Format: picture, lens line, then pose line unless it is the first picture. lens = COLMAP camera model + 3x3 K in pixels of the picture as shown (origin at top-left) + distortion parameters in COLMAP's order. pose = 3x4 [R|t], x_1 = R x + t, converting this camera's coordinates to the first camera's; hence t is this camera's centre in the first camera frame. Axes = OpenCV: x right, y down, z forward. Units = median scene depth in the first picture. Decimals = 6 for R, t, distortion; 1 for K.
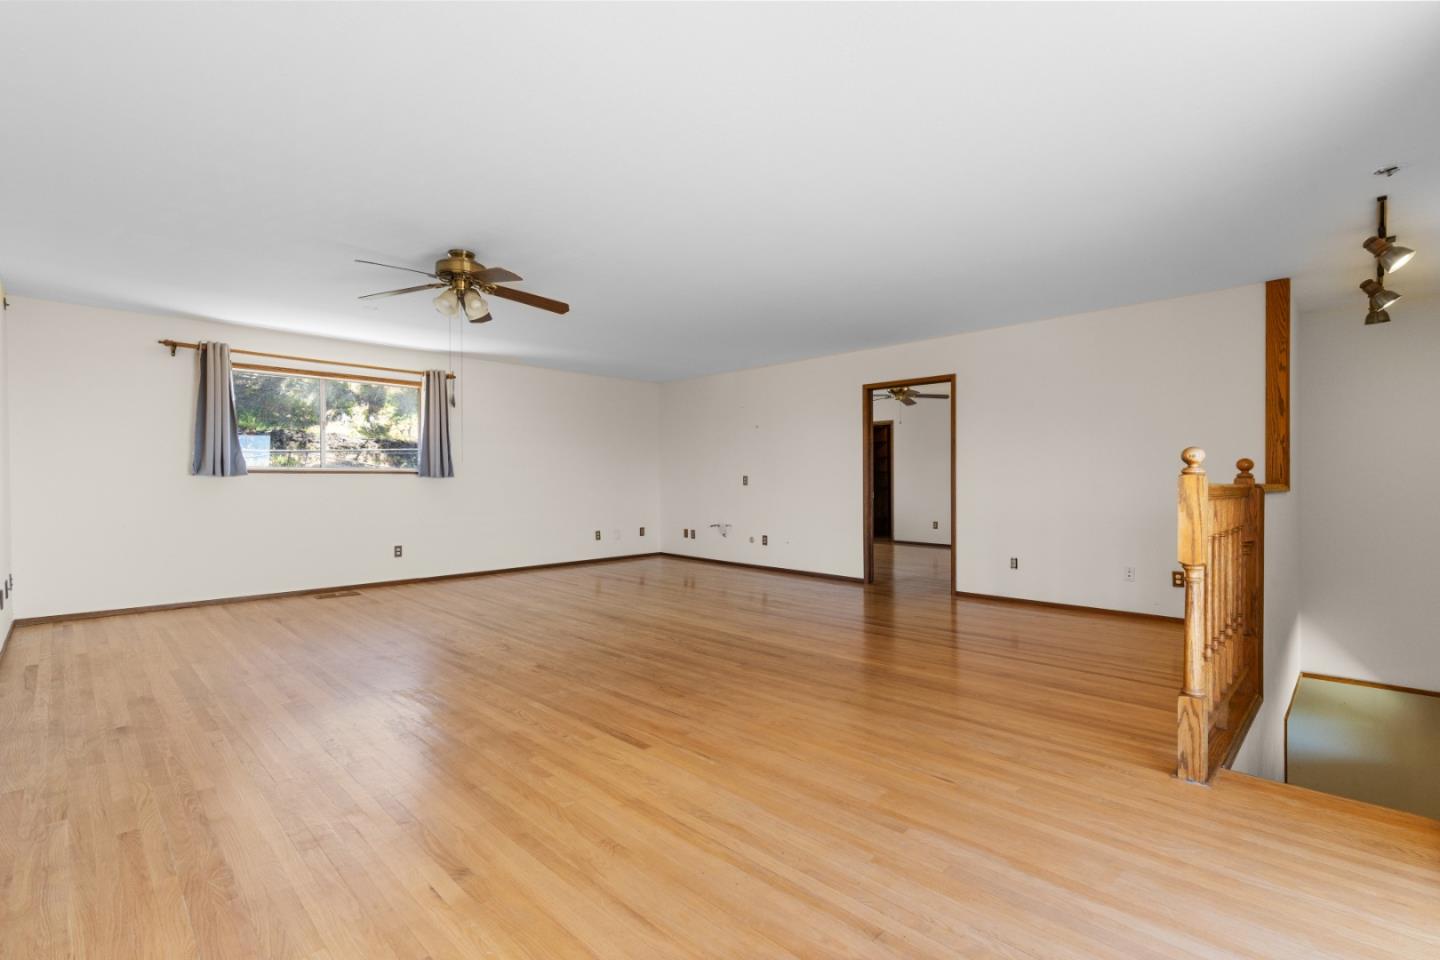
lens RADIAL K [[647.2, 0, 729.6], [0, 647.2, 478.4], [0, 0, 1]] dist [0.008173, -0.000032]
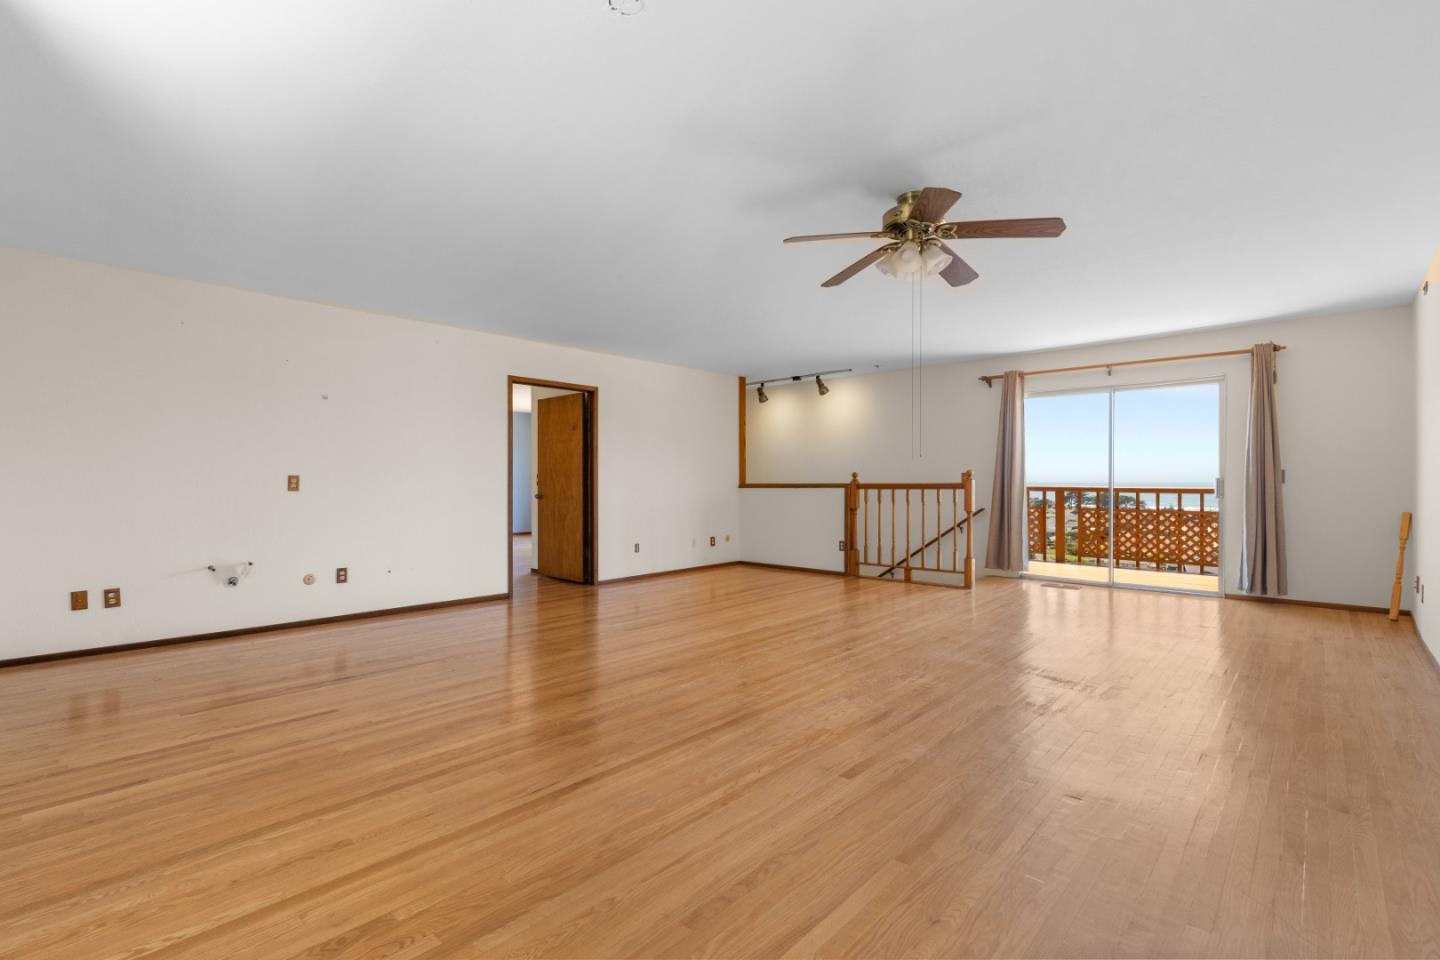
lens RADIAL K [[647.2, 0, 729.6], [0, 647.2, 478.4], [0, 0, 1]] dist [0.008173, -0.000032]
pose [[-0.037950, 0.004504, 0.999269, -0.609776], [-0.001659, 0.999988, -0.004570, 0.001002], [-0.999278, -0.001831, -0.037942, 0.636770]]
